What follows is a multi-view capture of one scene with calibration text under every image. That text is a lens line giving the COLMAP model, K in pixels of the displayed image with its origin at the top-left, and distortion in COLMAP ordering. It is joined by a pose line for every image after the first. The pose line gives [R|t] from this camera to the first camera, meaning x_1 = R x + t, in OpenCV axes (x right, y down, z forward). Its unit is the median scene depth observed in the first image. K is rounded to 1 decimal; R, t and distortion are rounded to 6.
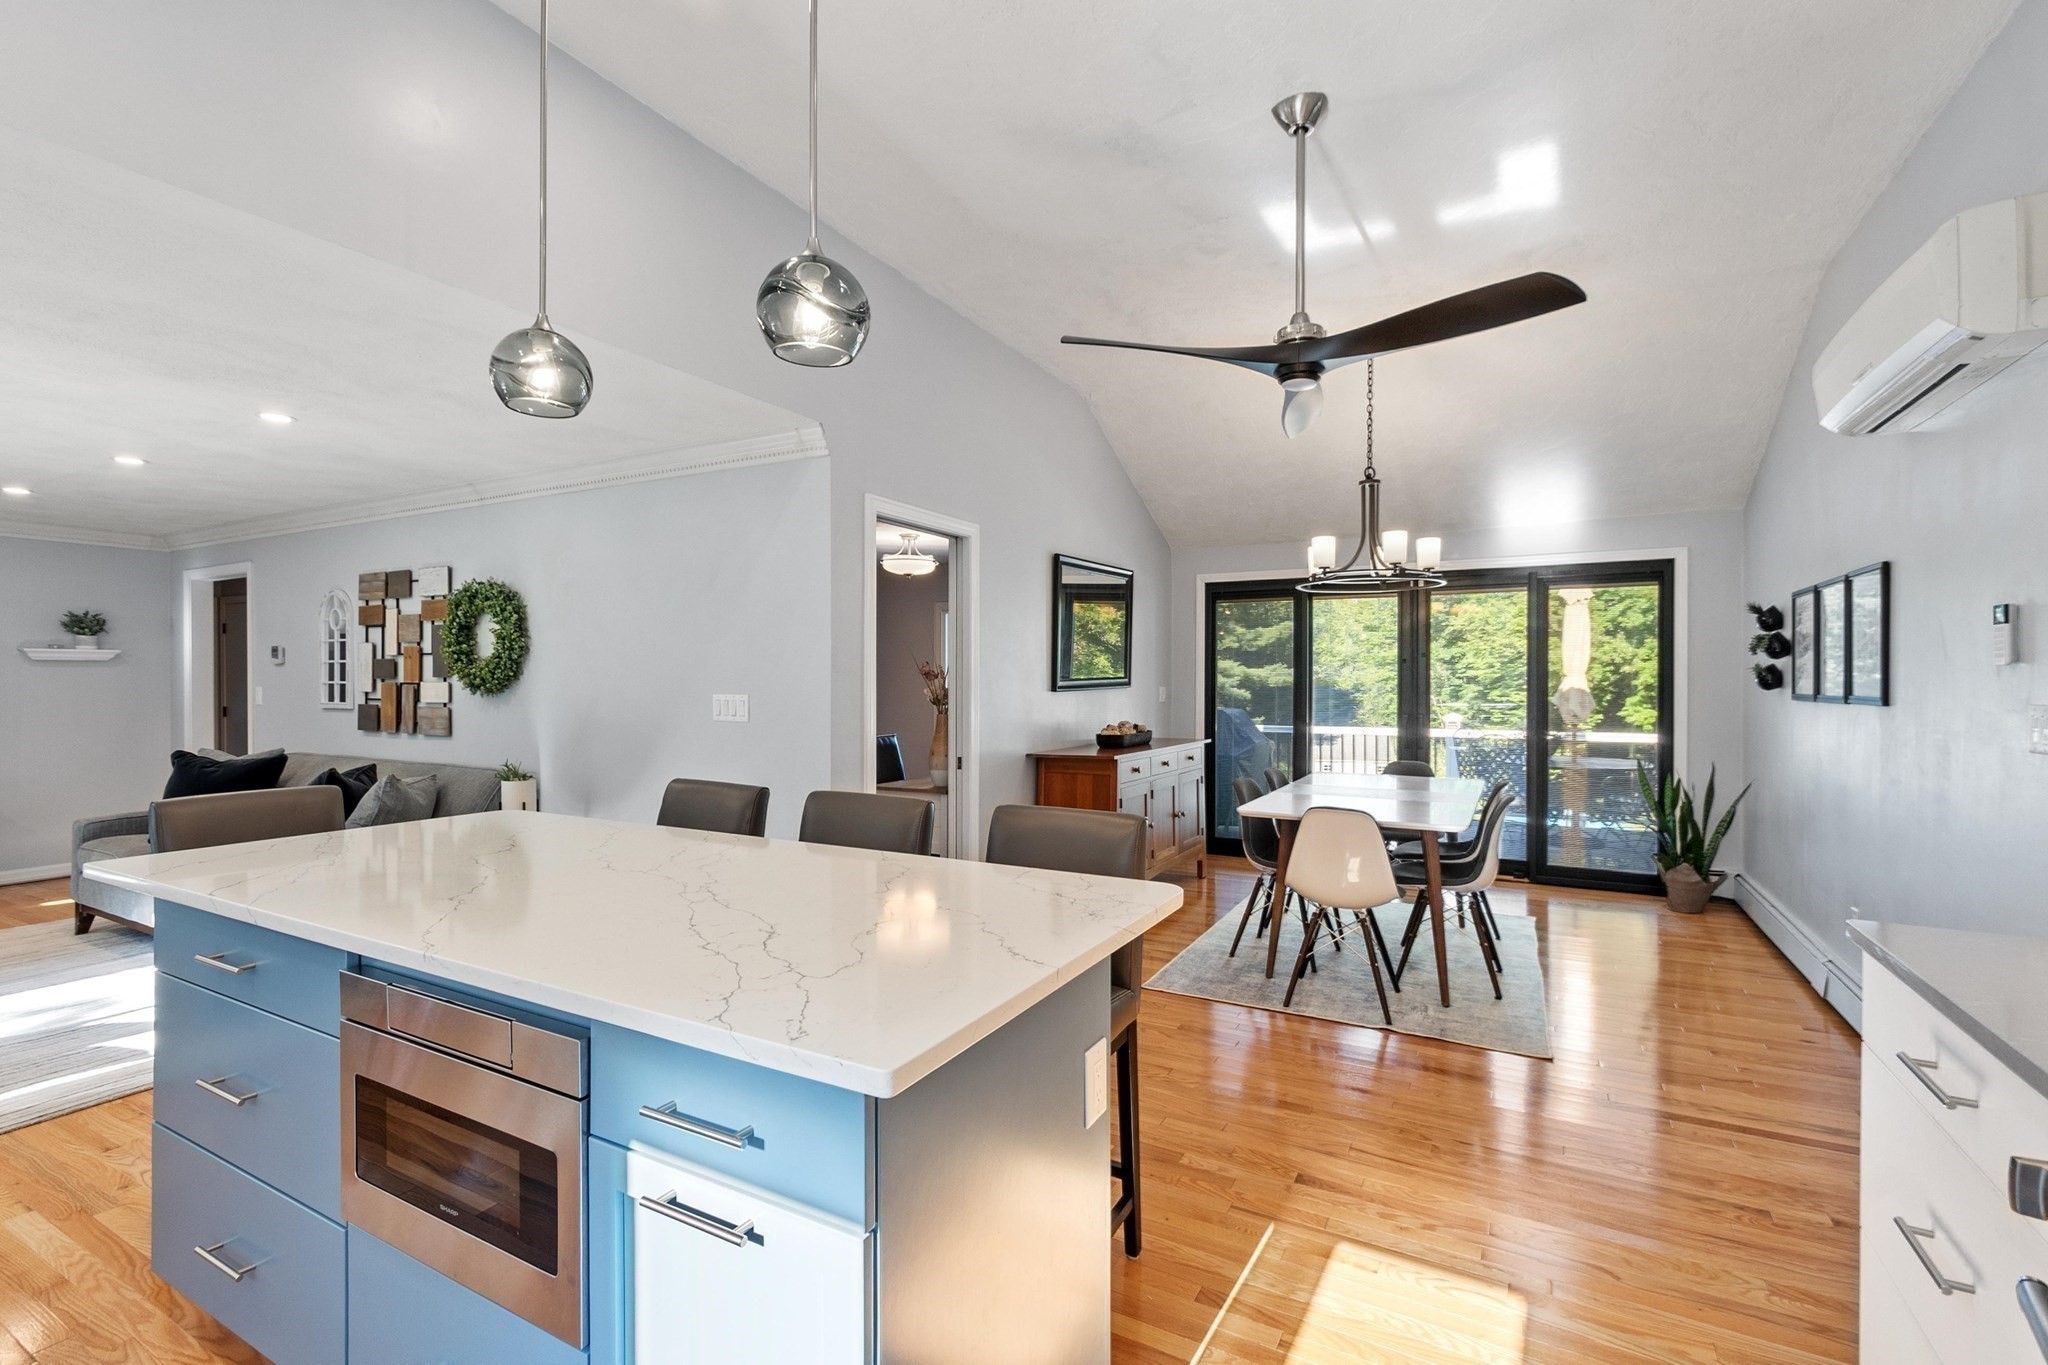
lens RADIAL K [[887.2, 0, 1009.9], [0, 887.2, 686.9], [0, 0, 1]] dist [0.000918, 0.000574]
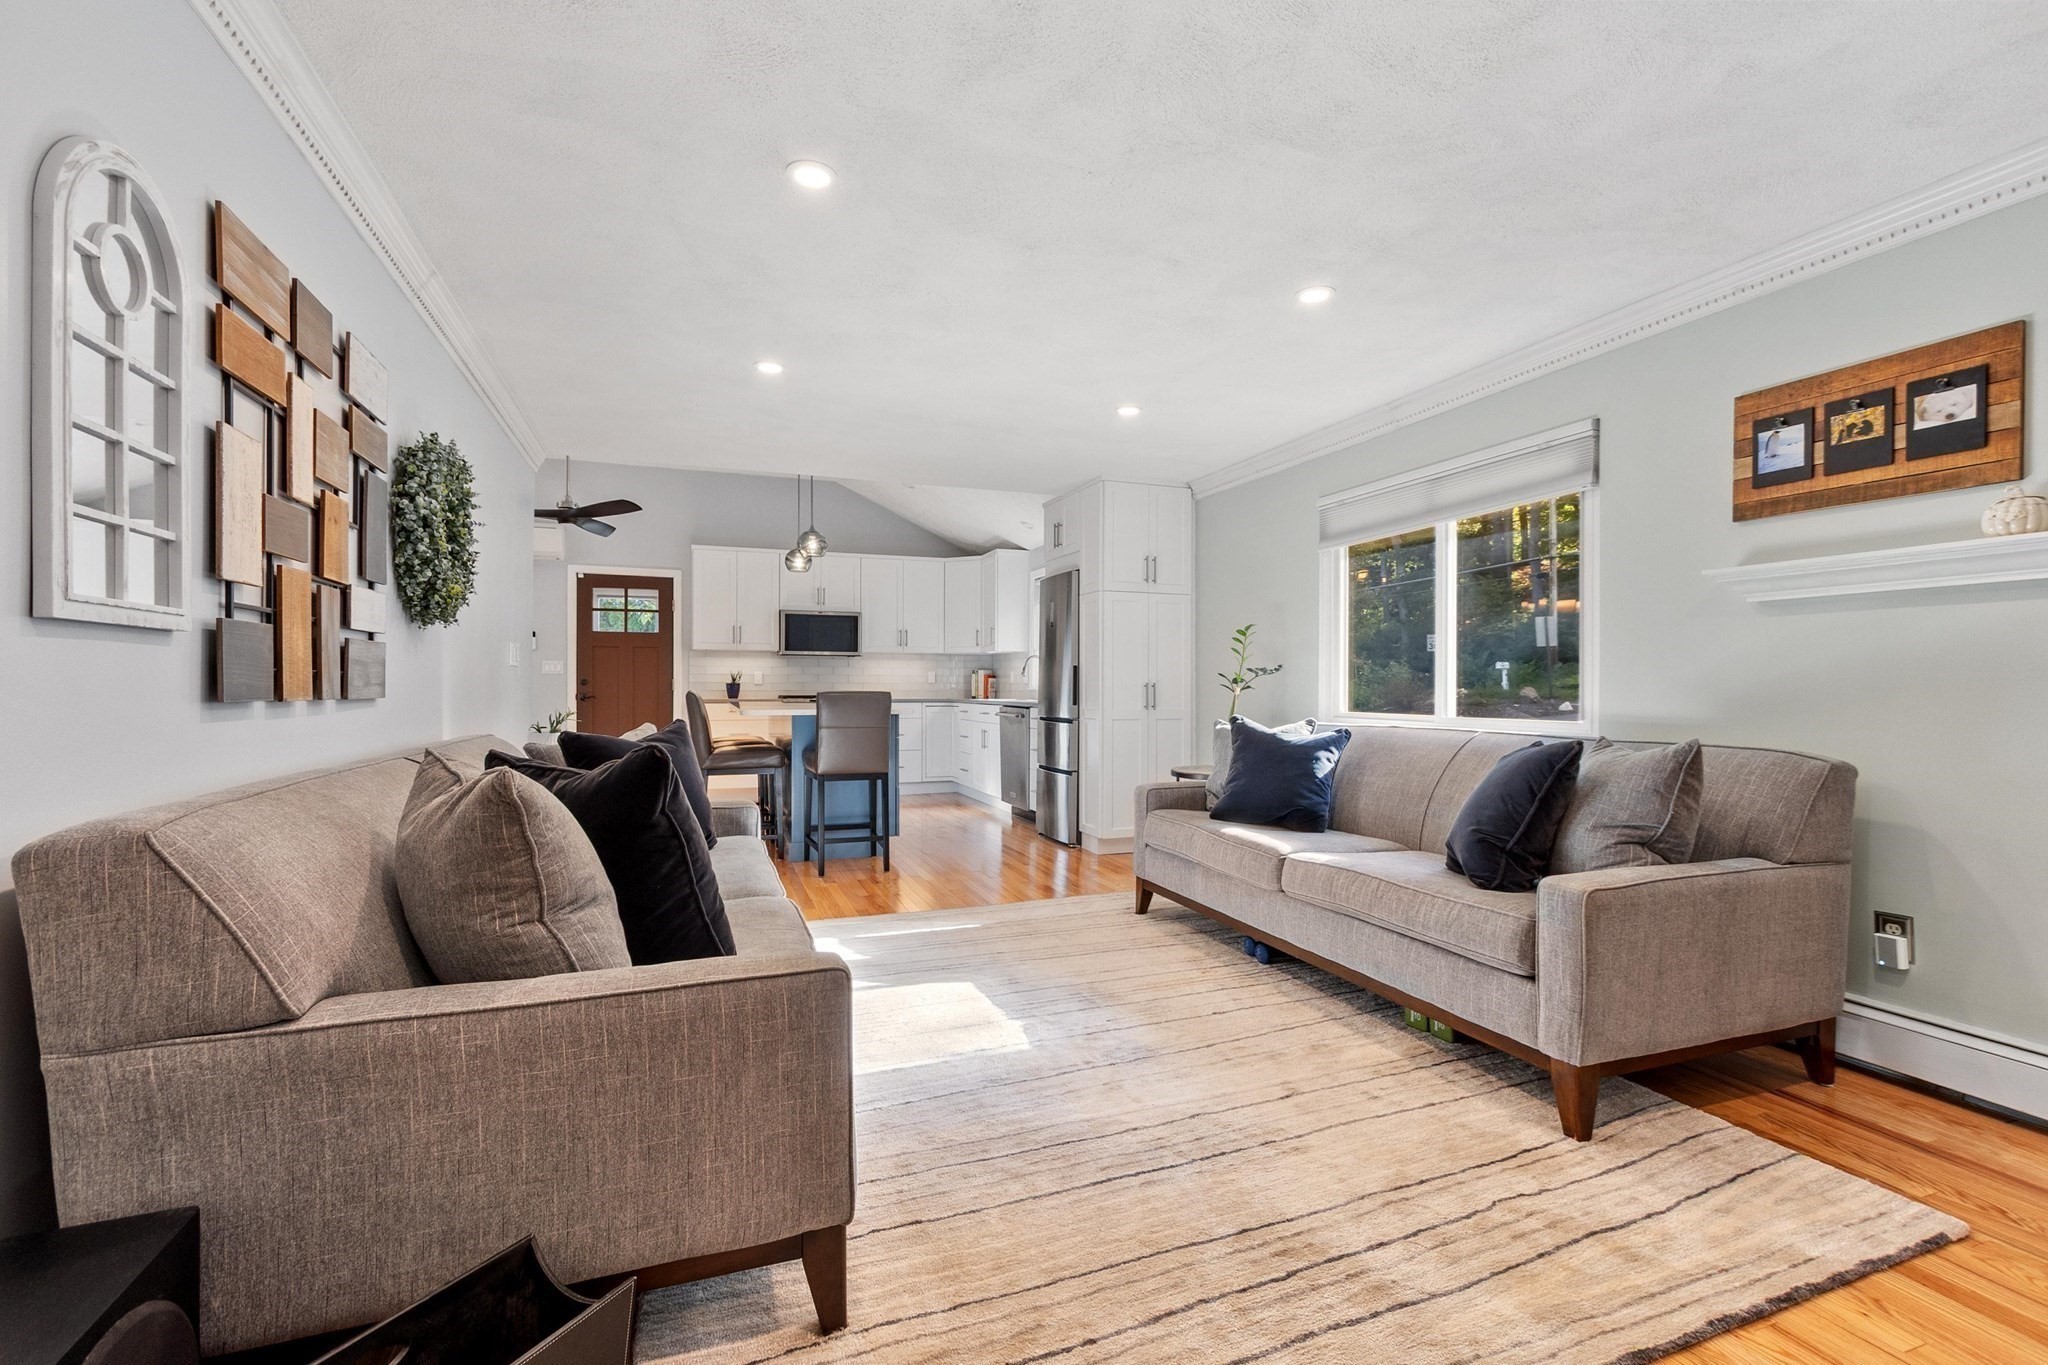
lens RADIAL K [[887.2, 0, 1025.5], [0, 887.2, 686.0], [0, 0, 1]] dist [0.000918, 0.000574]
pose [[-0.757068, -0.003675, 0.653326, -1.186699], [0.000806, 0.999978, 0.006560, 0.042558], [-0.653336, 0.005493, -0.757048, 1.085604]]
